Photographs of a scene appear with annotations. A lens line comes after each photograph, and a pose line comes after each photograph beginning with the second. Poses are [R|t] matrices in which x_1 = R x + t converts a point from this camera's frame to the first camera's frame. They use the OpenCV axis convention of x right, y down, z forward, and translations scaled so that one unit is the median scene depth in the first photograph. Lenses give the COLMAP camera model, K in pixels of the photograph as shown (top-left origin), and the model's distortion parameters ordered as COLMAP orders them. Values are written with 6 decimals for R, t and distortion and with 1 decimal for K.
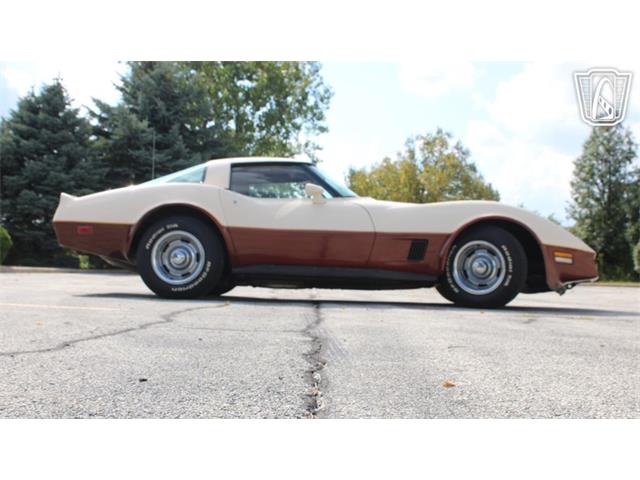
lens RADIAL K [[809.9, 0, 320.0], [0, 809.9, 240.0], [0, 0, 1]] dist [-0.022074, 0.023292]
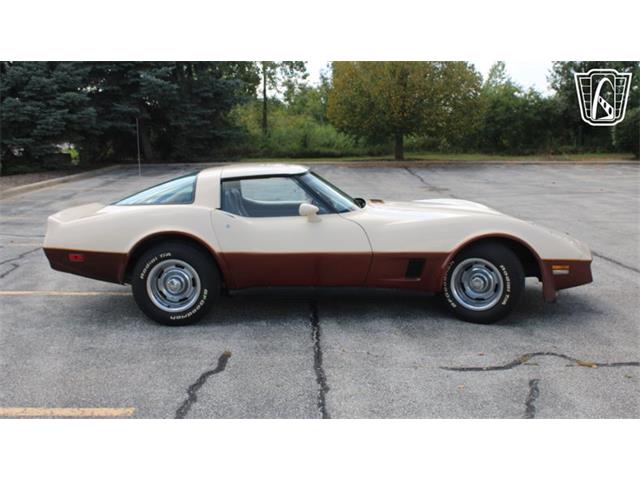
lens RADIAL K [[765.5, 0, 320.0], [0, 765.5, 240.0], [0, 0, 1]] dist [-0.029686, 0.023546]
pose [[0.998985, -0.042526, 0.014876, -0.008231], [0.037956, 0.972305, 0.230613, -0.238508], [-0.024271, -0.229814, 0.972932, 0.096807]]
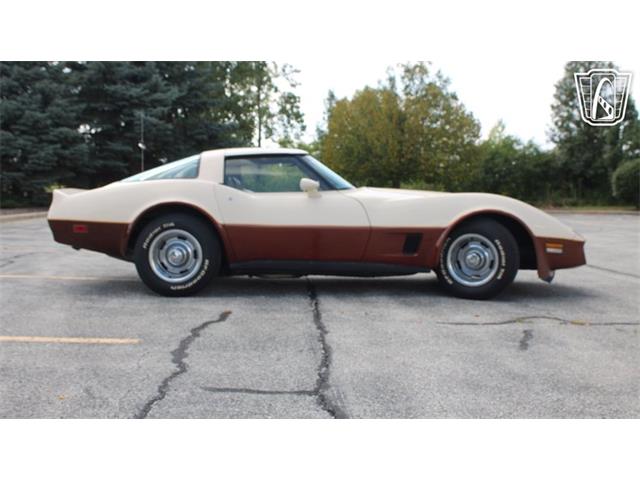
lens RADIAL K [[809.9, 0, 320.0], [0, 809.9, 240.0], [0, 0, 1]] dist [-0.022074, 0.023292]
pose [[0.999333, -0.021469, 0.029545, -0.024825], [0.017583, 0.991874, 0.126002, -0.120271], [-0.032010, -0.125398, 0.991590, -0.002686]]
